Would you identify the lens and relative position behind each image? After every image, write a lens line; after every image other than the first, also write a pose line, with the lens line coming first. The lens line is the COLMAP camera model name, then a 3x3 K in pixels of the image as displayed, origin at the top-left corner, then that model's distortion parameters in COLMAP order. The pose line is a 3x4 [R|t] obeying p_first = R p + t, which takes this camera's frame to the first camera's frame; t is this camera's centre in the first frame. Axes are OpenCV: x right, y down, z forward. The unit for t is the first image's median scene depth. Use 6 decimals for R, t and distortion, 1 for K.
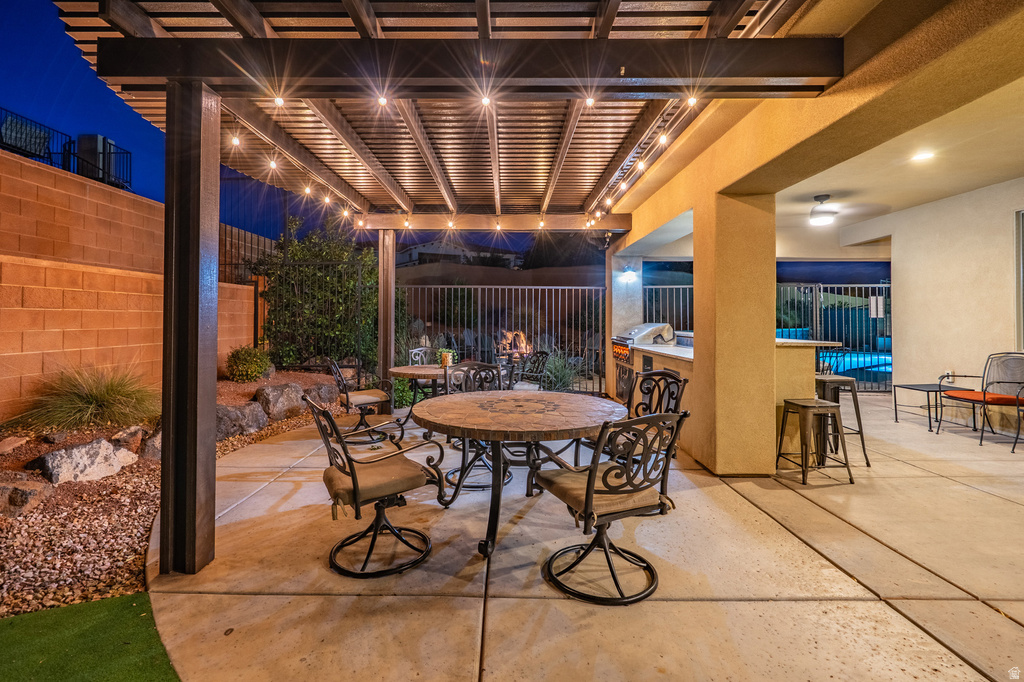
lens RADIAL K [[483.4, 0, 488.8], [0, 483.4, 317.0], [0, 0, 1]] dist [0.002623, 0.000786]
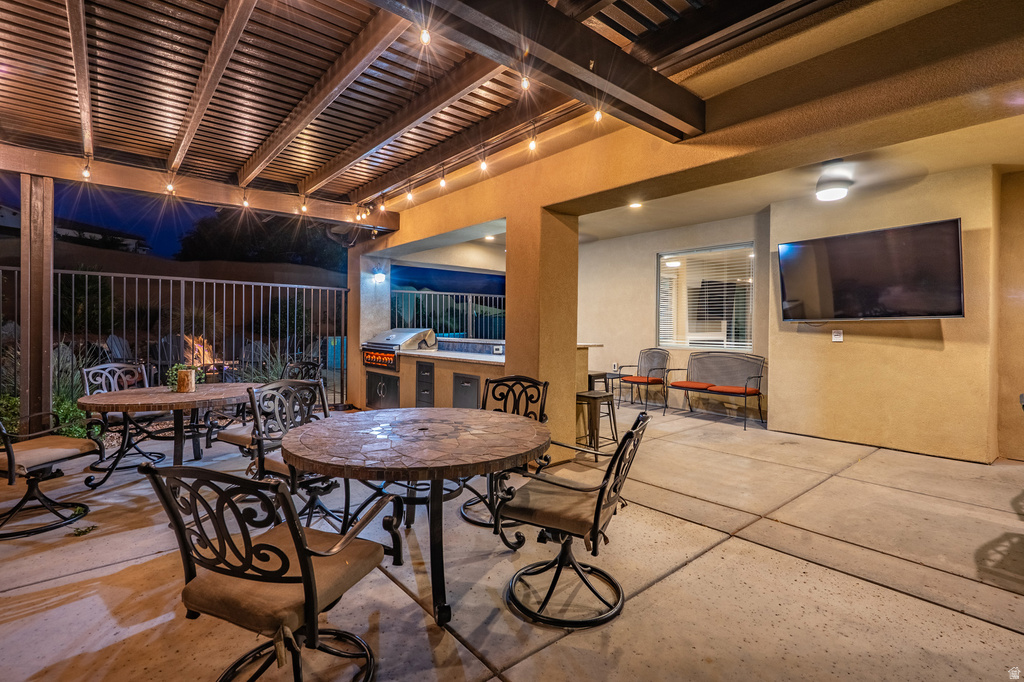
lens RADIAL K [[485.0, 0, 505.8], [0, 485.0, 333.5], [0, 0, 1]] dist [-0.000861, 0.000226]
pose [[0.750930, -0.006446, 0.660350, -0.229502], [-0.009317, 0.999749, 0.020355, 0.002049], [-0.660316, -0.021437, 0.750682, 0.179847]]
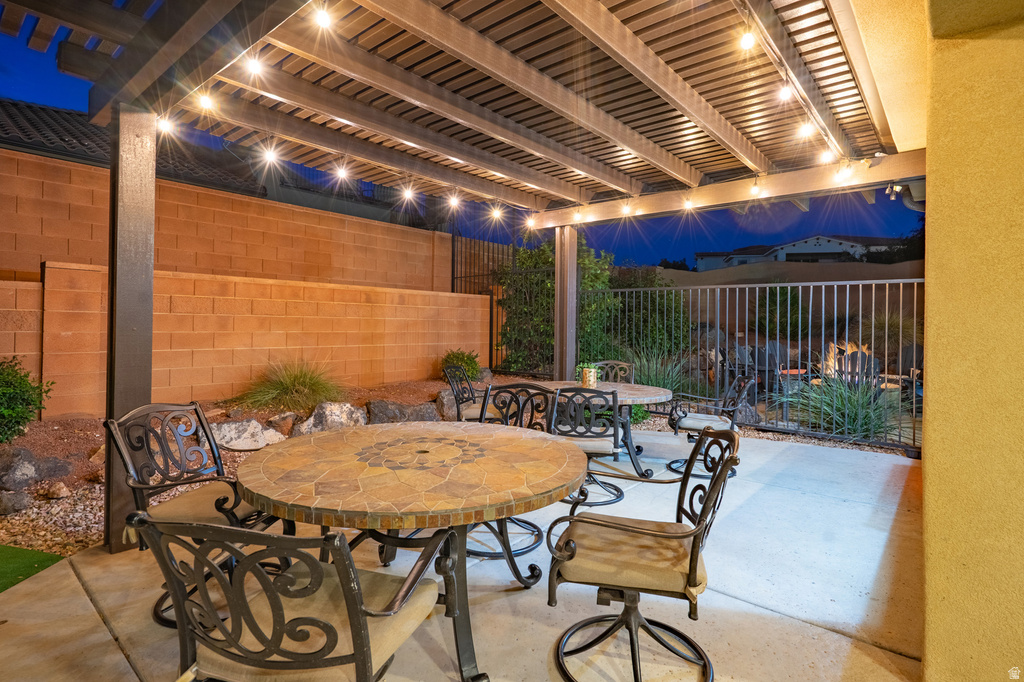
lens RADIAL K [[477.9, 0, 485.5], [0, 477.9, 324.8], [0, 0, 1]] dist [-0.004891, -0.000040]
pose [[0.773104, 0.007942, -0.634229, 0.311940], [-0.008932, 0.999959, 0.001635, 0.000461], [0.634216, 0.004401, 0.773143, 0.298415]]
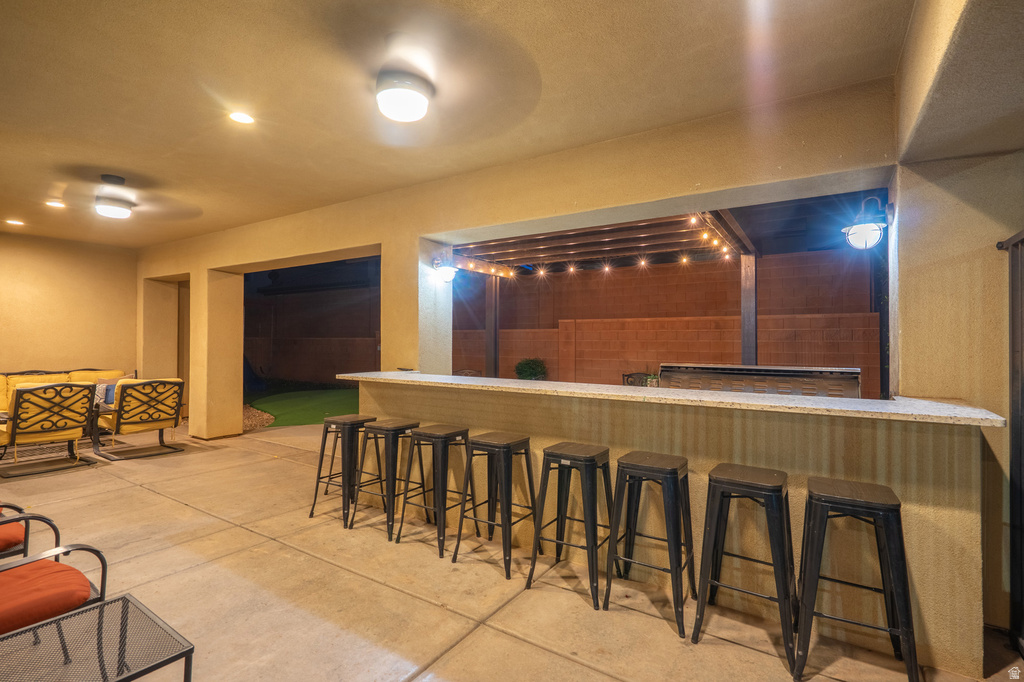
lens RADIAL K [[483.2, 0, 516.0], [0, 483.2, 337.0], [0, 0, 1]] dist [0.000978, 0.000441]
pose [[-0.515180, -0.009349, -0.857031, 1.081115], [-0.000205, 0.999942, -0.010785, -0.008664], [0.857082, -0.005381, -0.515152, 1.424913]]
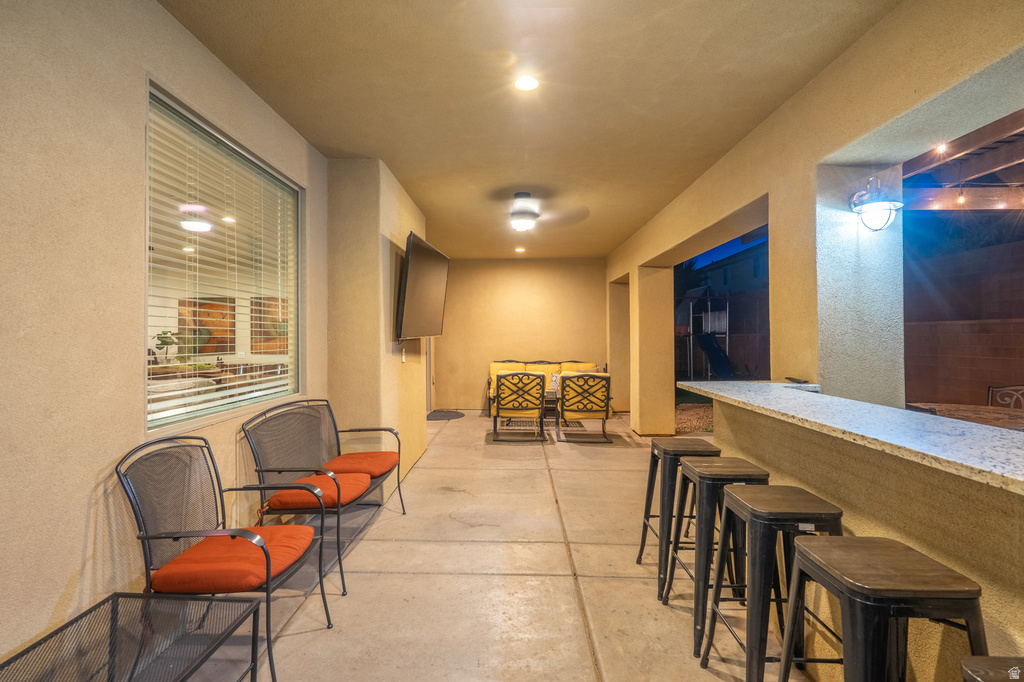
lens RADIAL K [[483.2, 0, 516.0], [0, 483.2, 337.0], [0, 0, 1]] dist [0.000978, 0.000441]
pose [[-0.999489, 0.000530, -0.031968, 0.783376], [0.000722, 0.999982, -0.005998, -0.006281], [0.031964, -0.006018, -0.999471, 1.347875]]
